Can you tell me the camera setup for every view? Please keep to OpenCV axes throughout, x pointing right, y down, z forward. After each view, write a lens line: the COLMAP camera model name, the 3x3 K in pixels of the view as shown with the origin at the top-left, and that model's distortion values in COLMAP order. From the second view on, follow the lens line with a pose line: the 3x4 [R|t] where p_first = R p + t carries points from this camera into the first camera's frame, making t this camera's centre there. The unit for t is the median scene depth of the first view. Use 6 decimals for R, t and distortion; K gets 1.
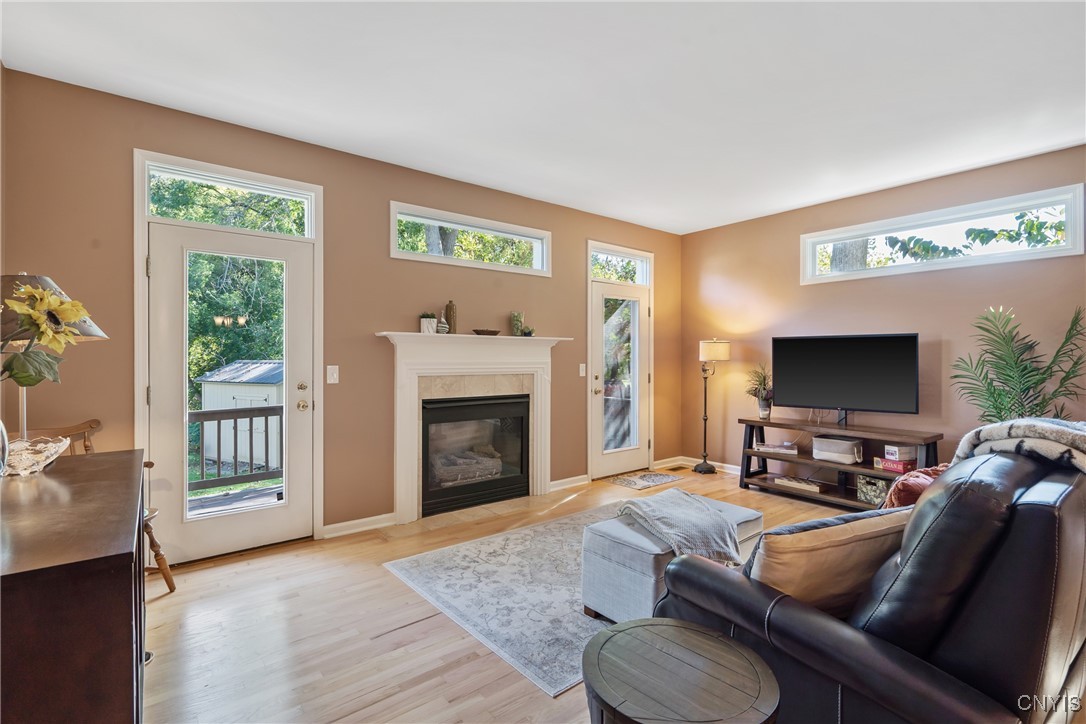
lens RADIAL K [[507.3, 0, 539.2], [0, 507.3, 360.6], [0, 0, 1]] dist [-0.004455, 0.001799]
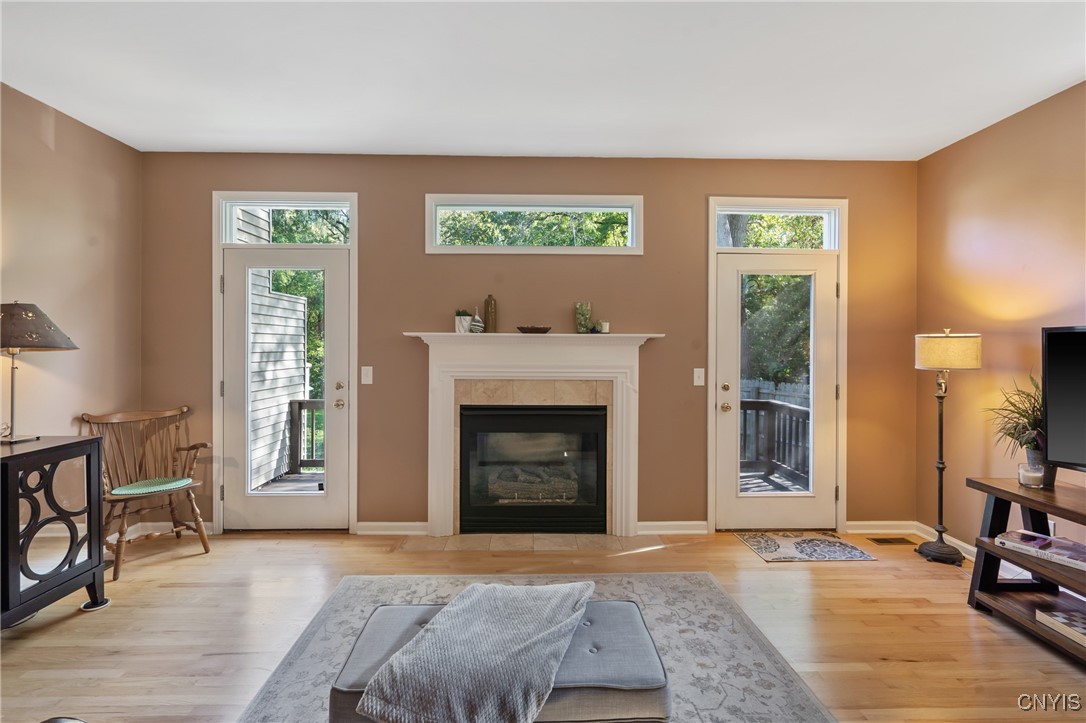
lens RADIAL K [[507.3, 0, 528.8], [0, 507.3, 354.7], [0, 0, 1]] dist [-0.004455, 0.001799]
pose [[0.795593, 0.007701, -0.605782, 0.386879], [-0.007481, 0.999968, 0.002887, -0.016148], [0.605785, 0.002235, 0.795625, 0.316432]]
